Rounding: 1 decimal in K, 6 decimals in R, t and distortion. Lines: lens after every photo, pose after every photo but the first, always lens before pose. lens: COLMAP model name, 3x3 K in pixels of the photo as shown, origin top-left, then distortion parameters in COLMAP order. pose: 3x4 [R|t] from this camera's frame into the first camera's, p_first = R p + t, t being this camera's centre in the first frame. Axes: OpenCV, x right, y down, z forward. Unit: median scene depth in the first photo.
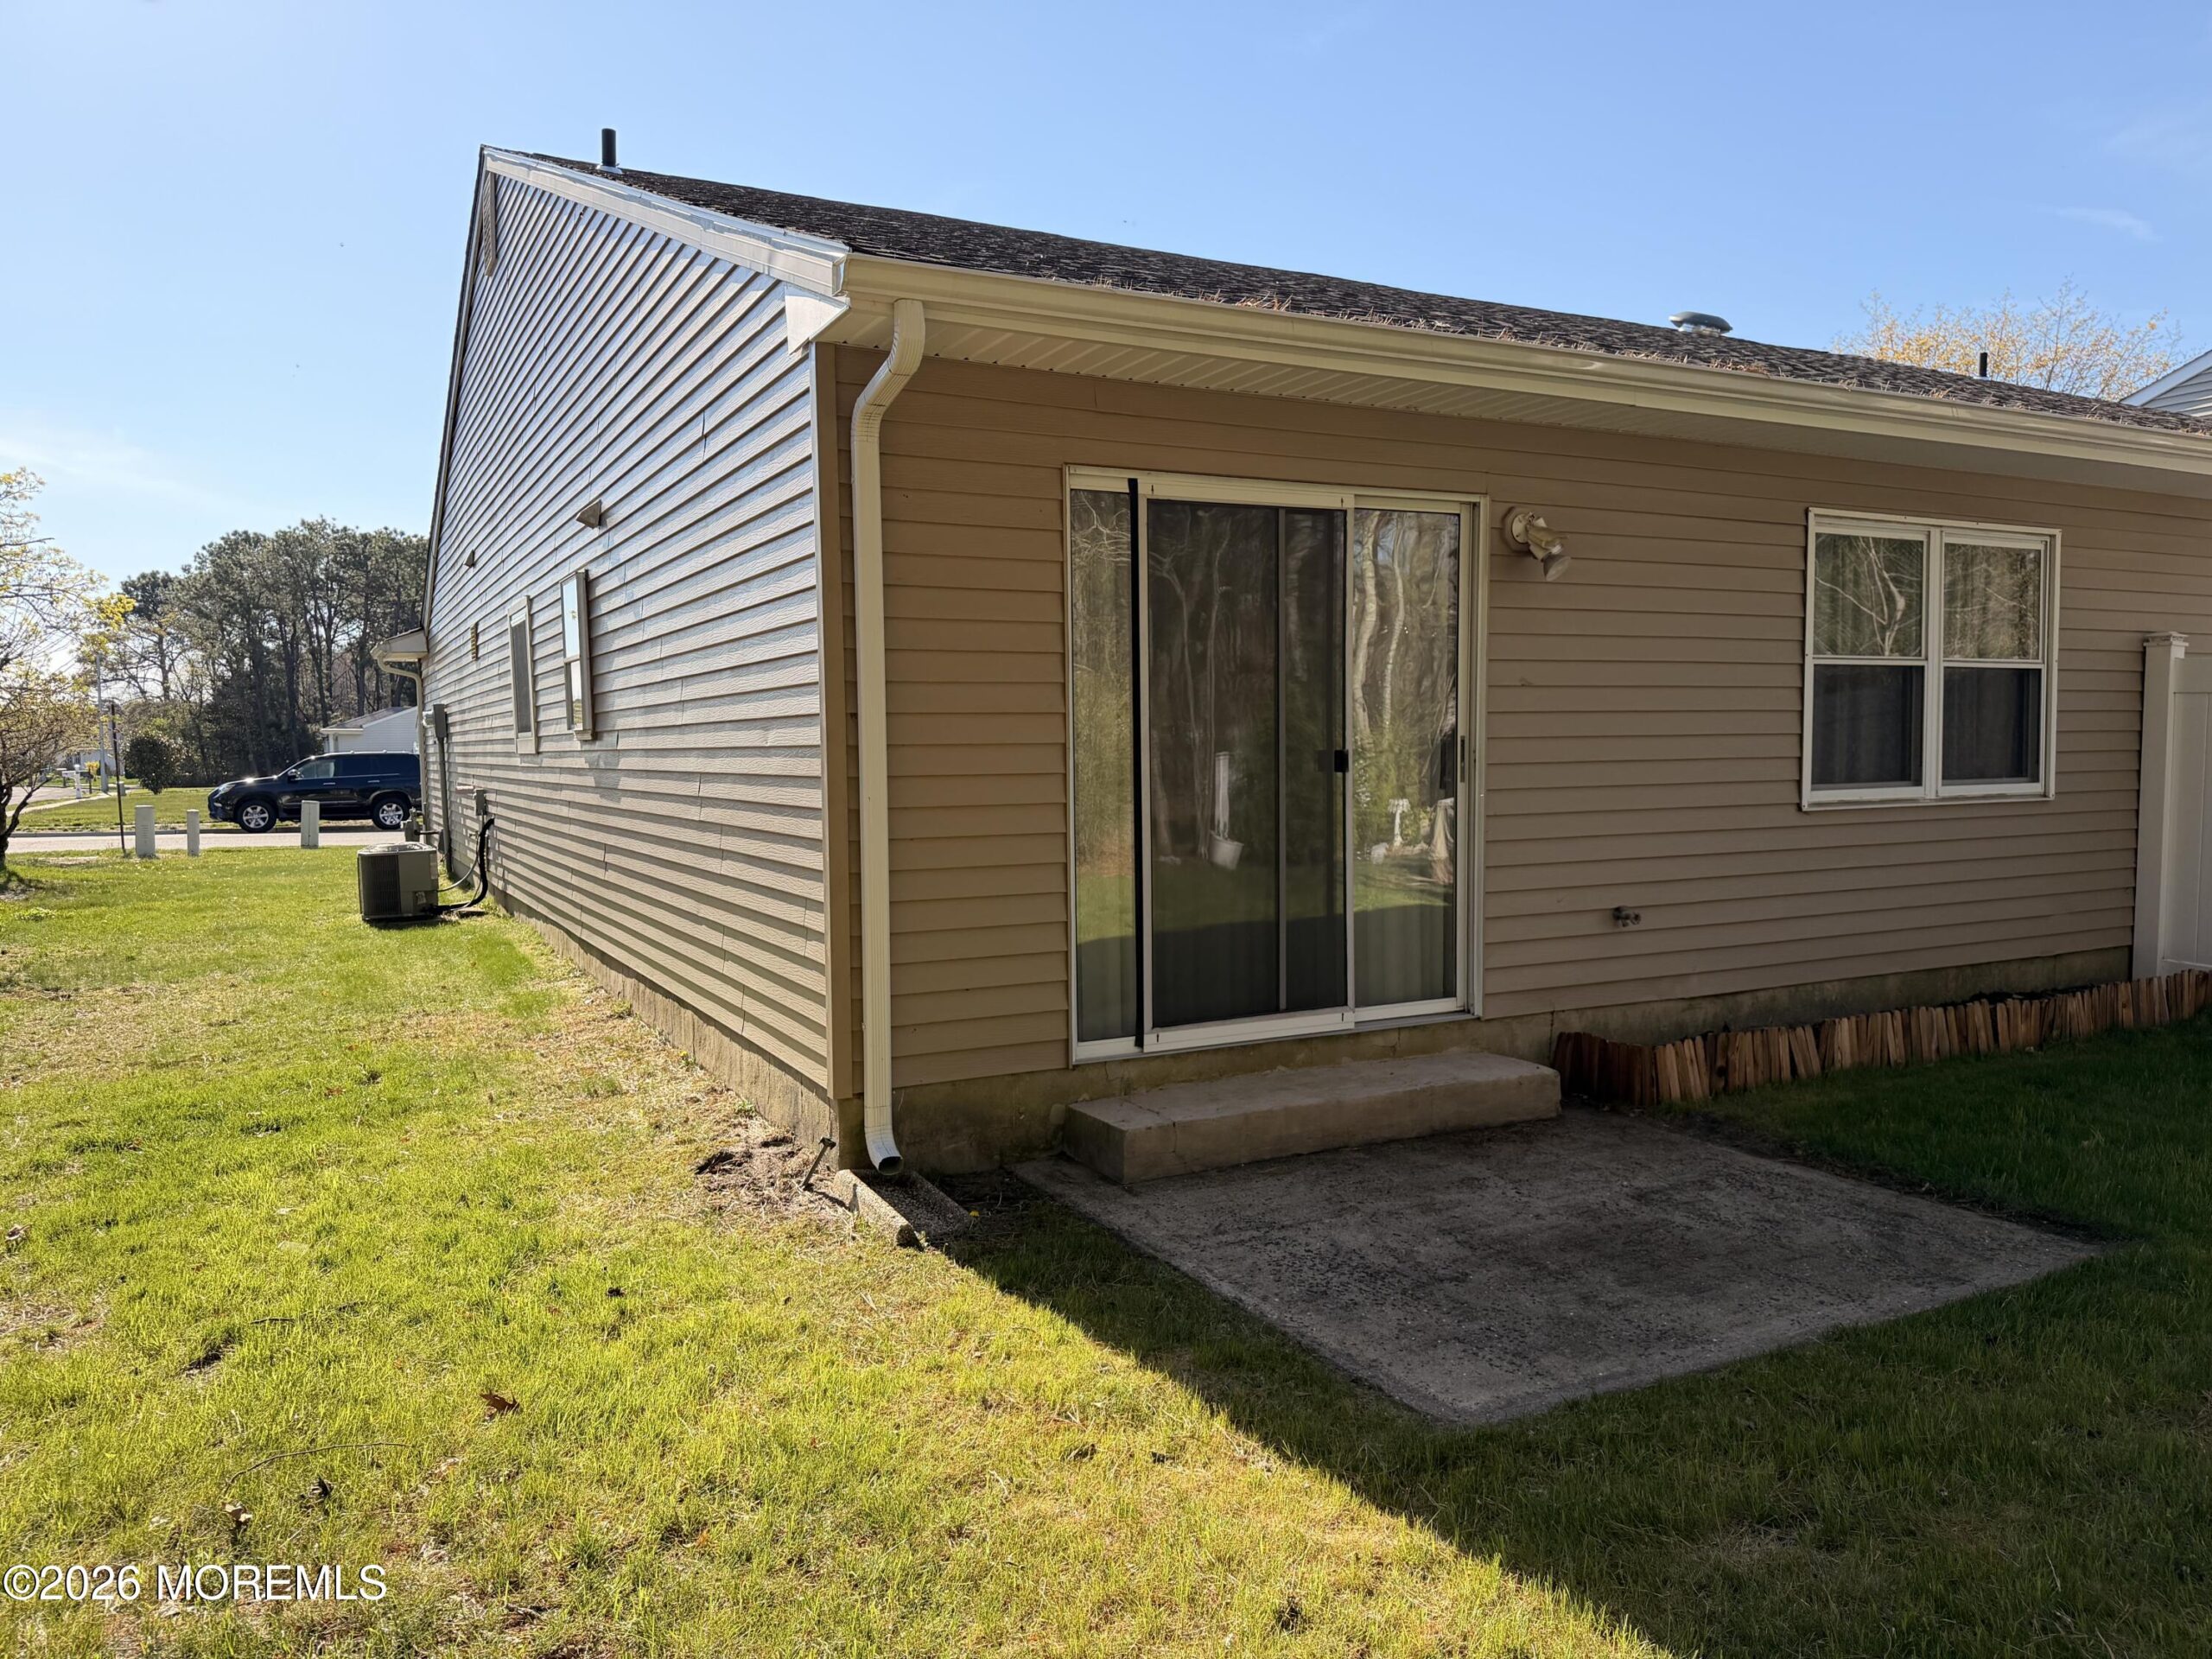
lens RADIAL K [[1546.7, 0, 1106.9], [0, 1546.7, 844.1], [0, 0, 1]] dist [0.007828, -0.013152]
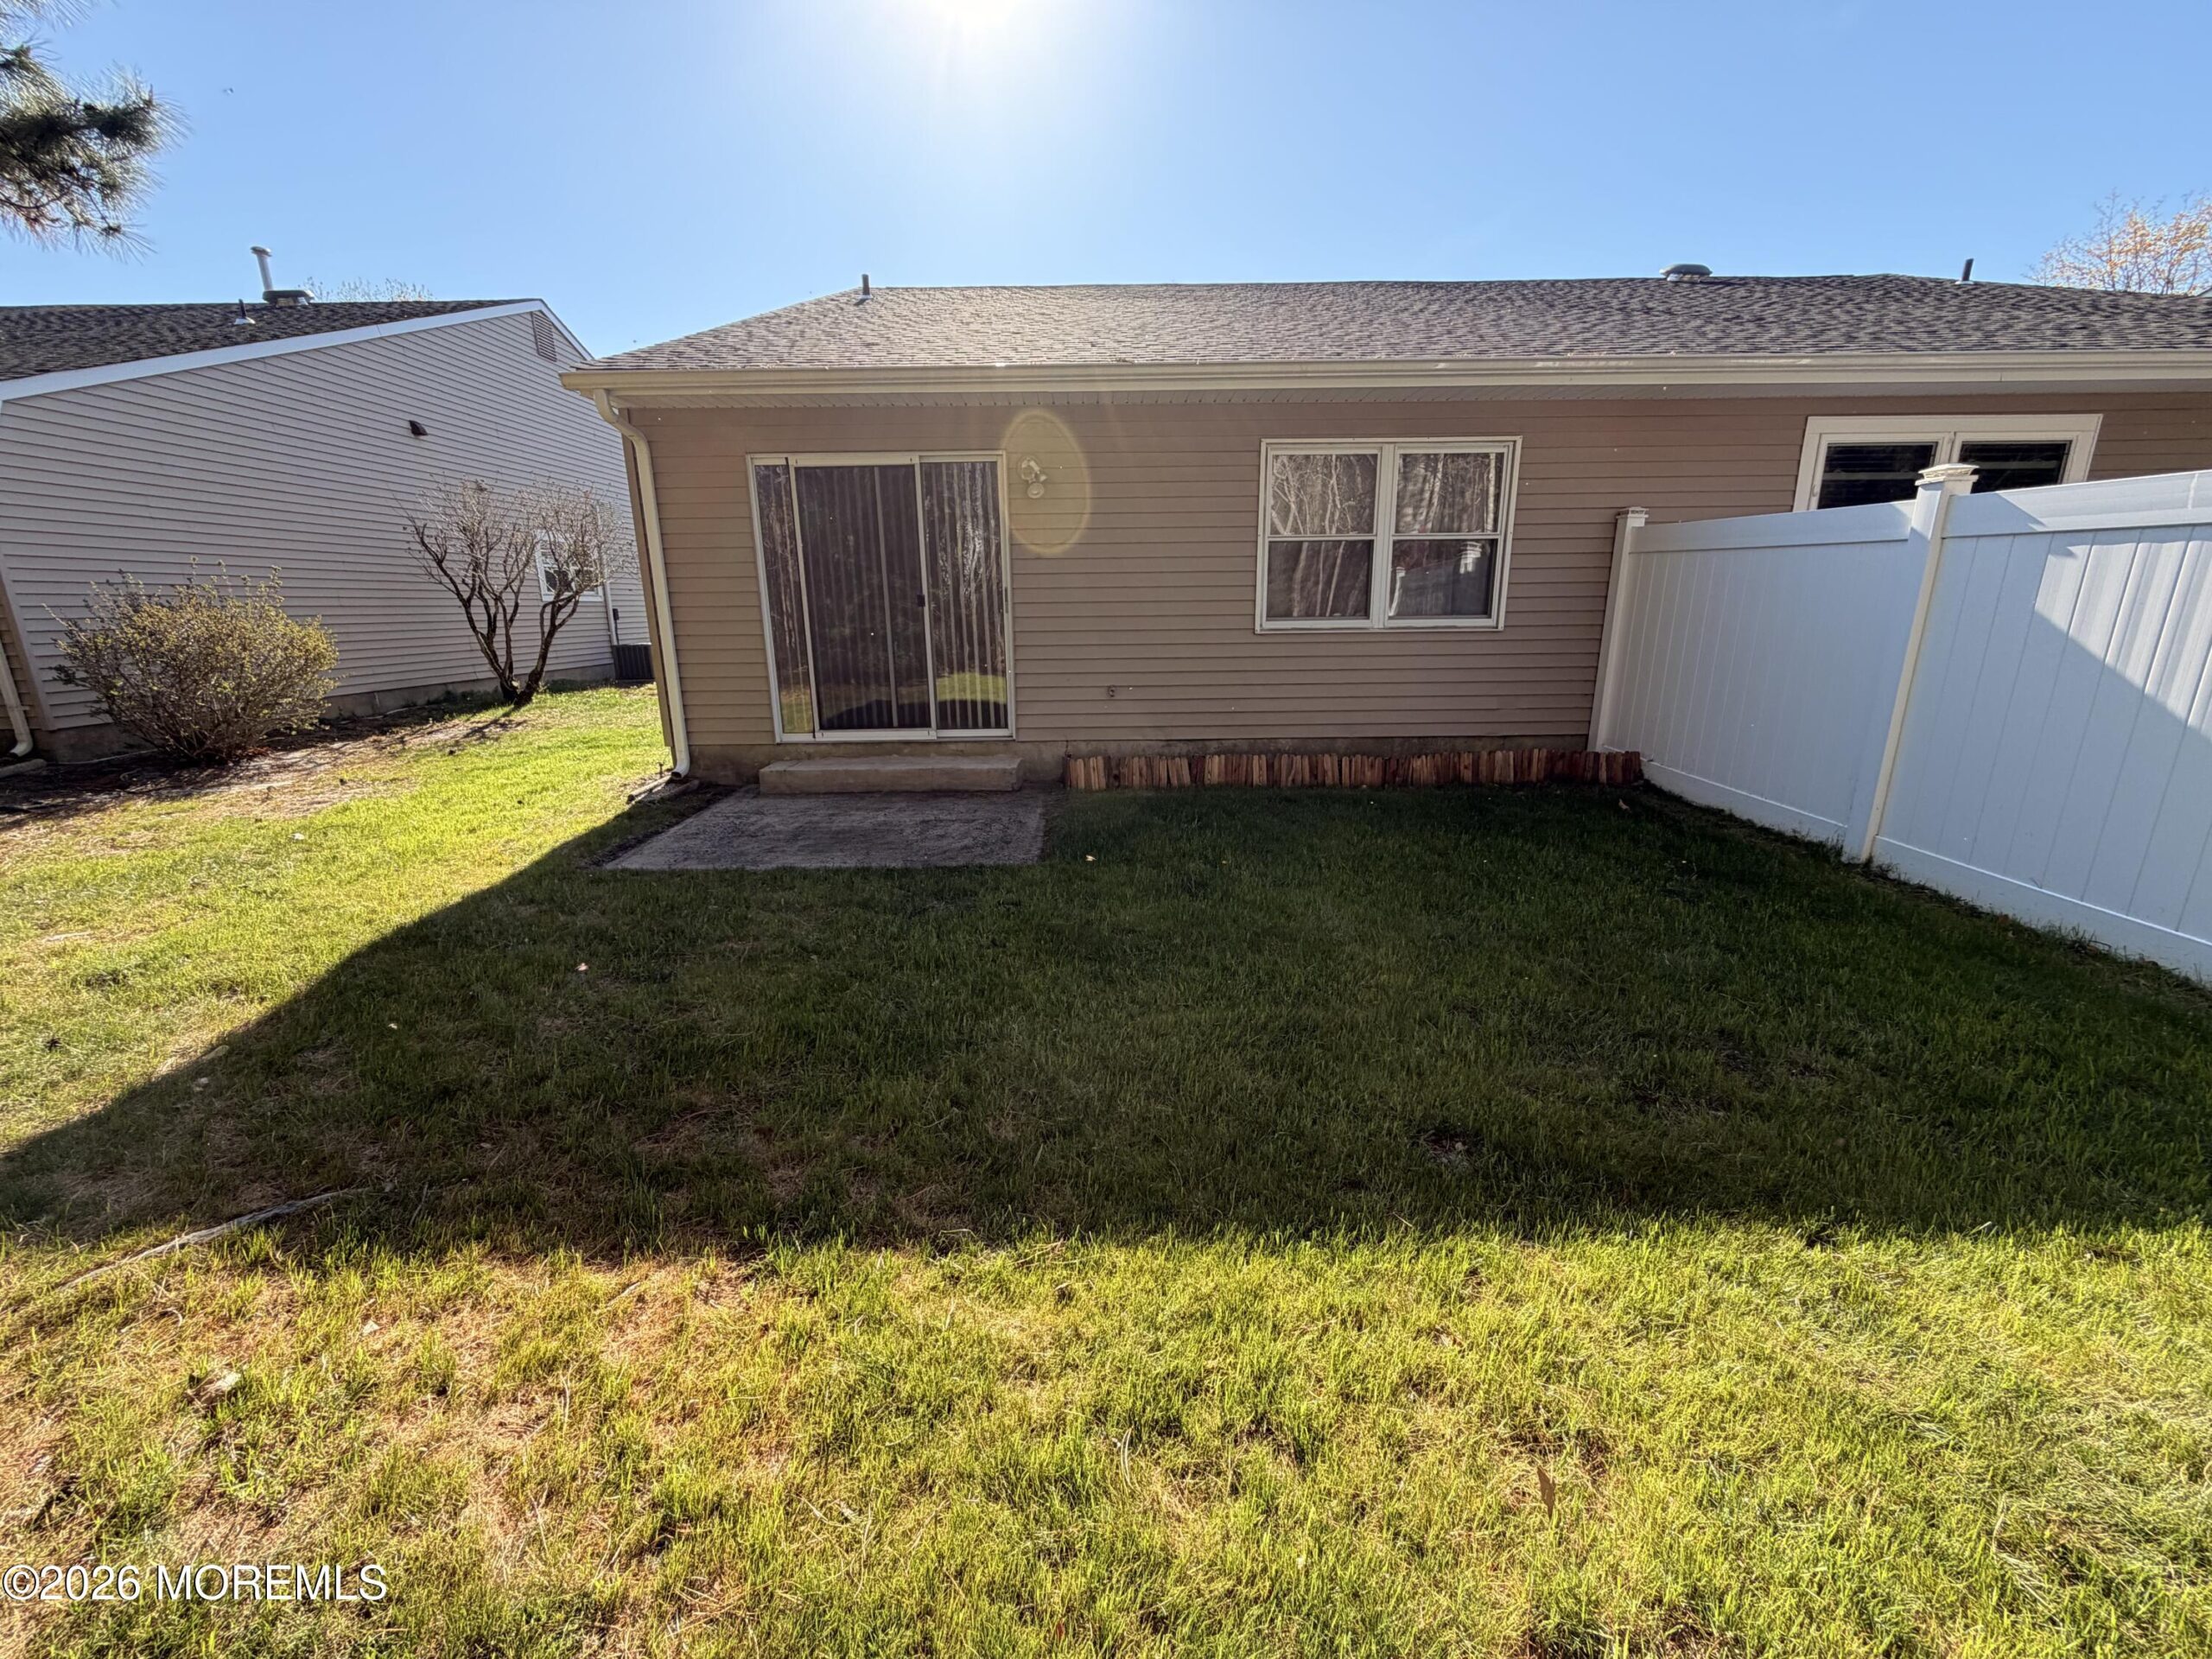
lens RADIAL K [[884.8, 0, 1101.5], [0, 884.8, 833.4], [0, 0, 1]] dist [-0.001395, -0.000296]
pose [[0.897959, 0.110993, -0.425853, 0.737597], [-0.027397, 0.979895, 0.197626, 0.005818], [0.439226, -0.165792, 0.882946, 0.055305]]
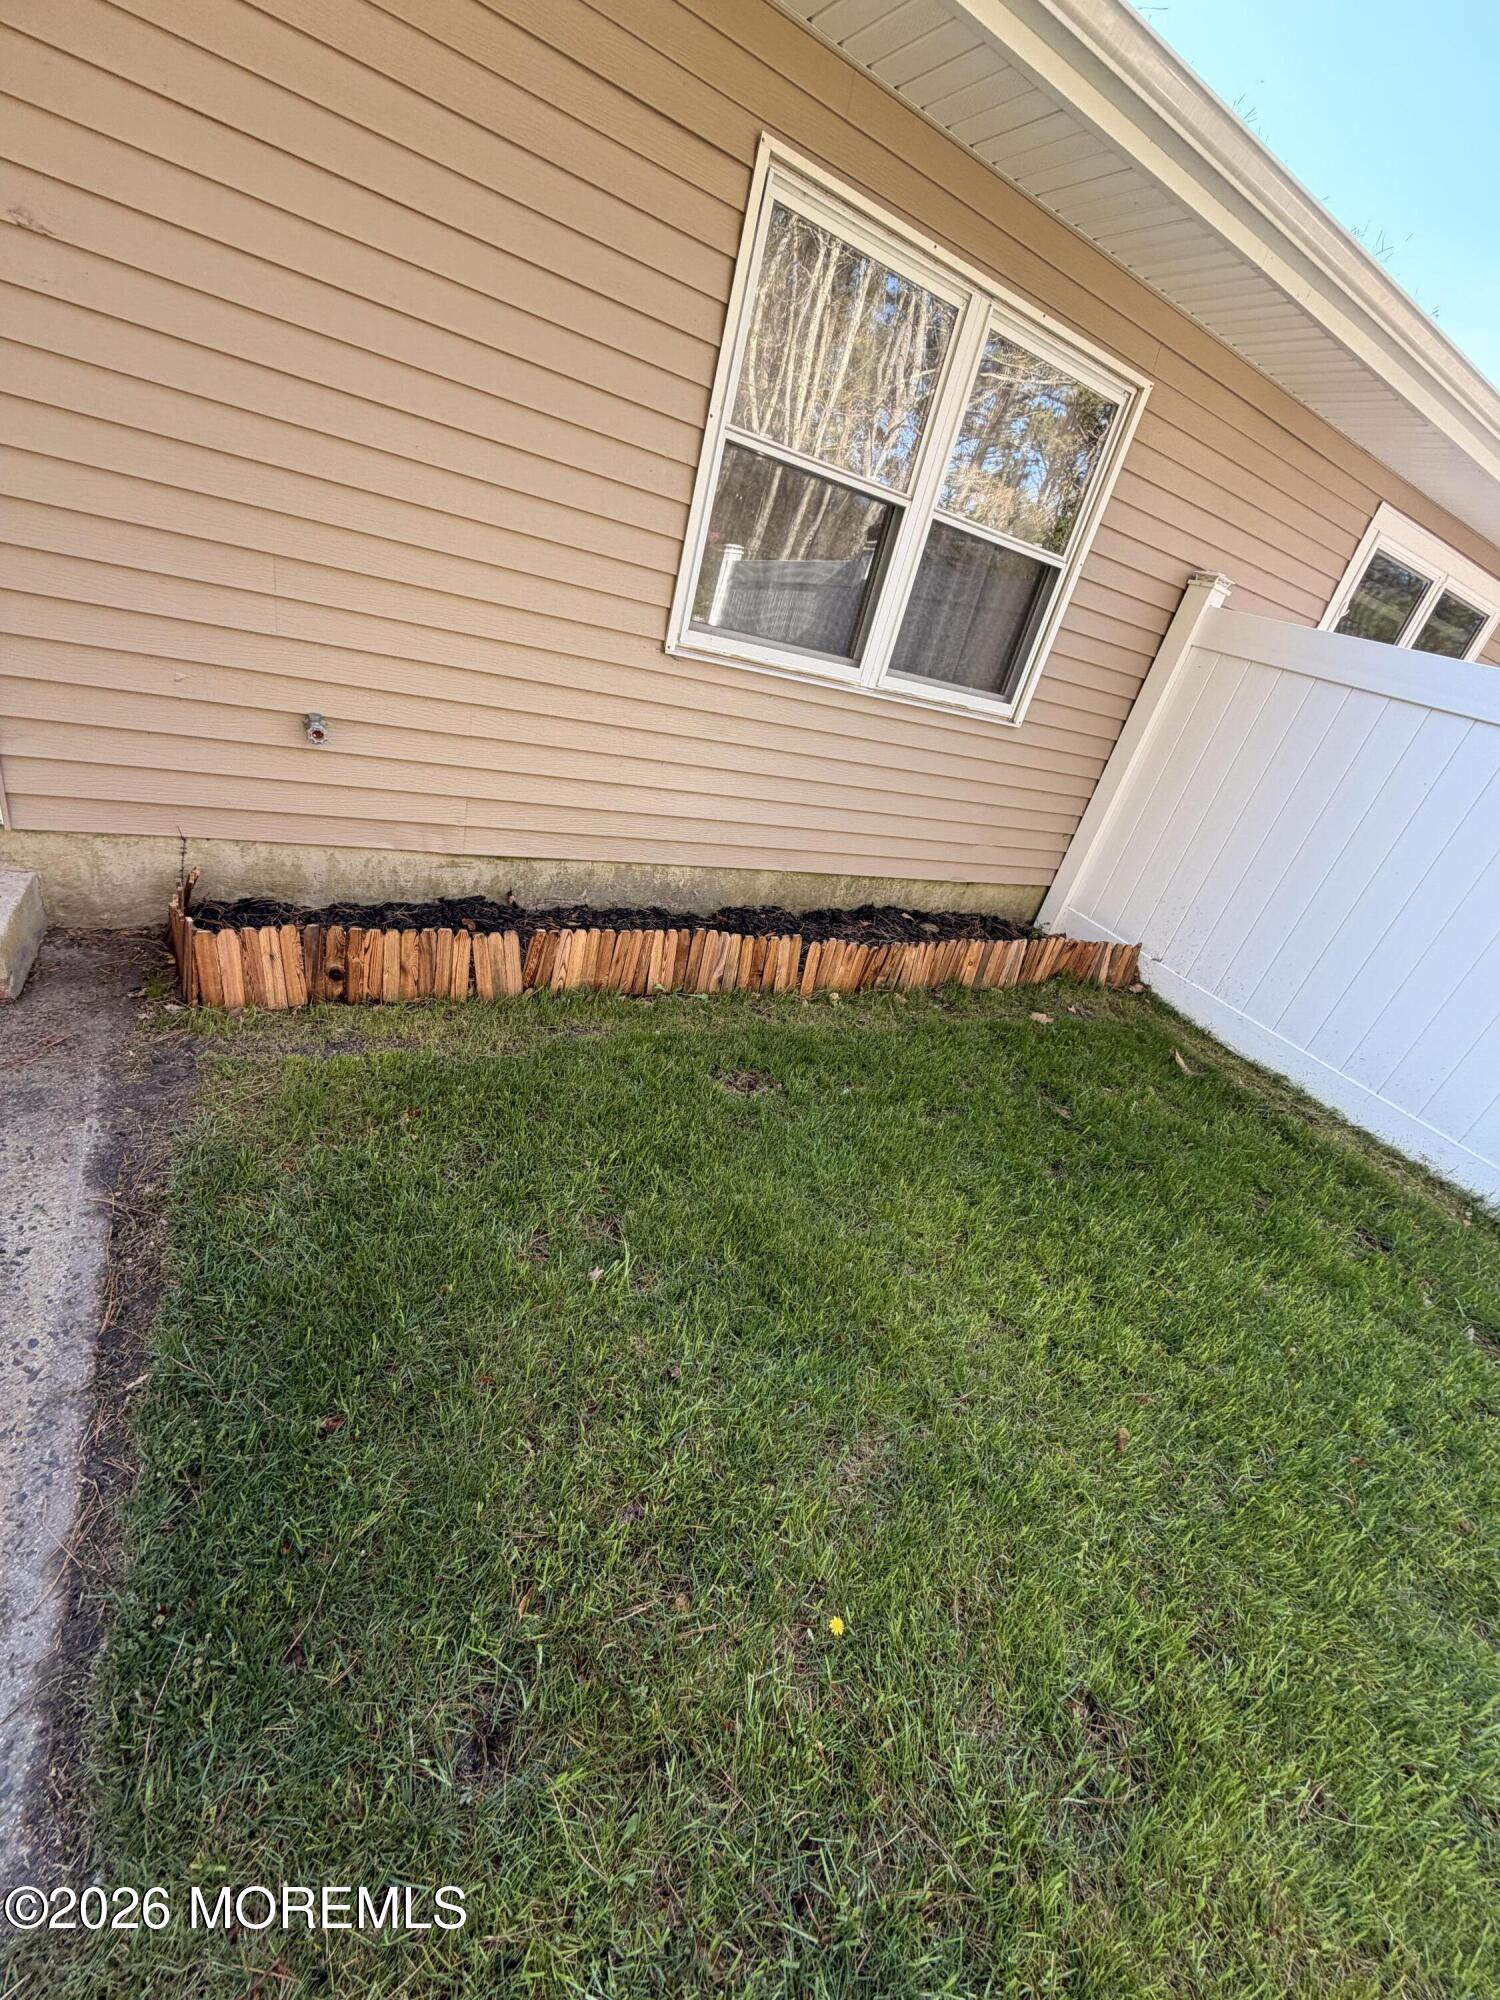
lens RADIAL K [[800.0, 0, 756.9], [0, 800.0, 1005.2], [0, 0, 1]] dist [-0.001395, -0.000296]
pose [[0.966156, 0.205078, 0.156476, 0.472678], [-0.251565, 0.883270, 0.395664, -0.035987], [-0.057068, -0.421637, 0.904967, 0.567288]]
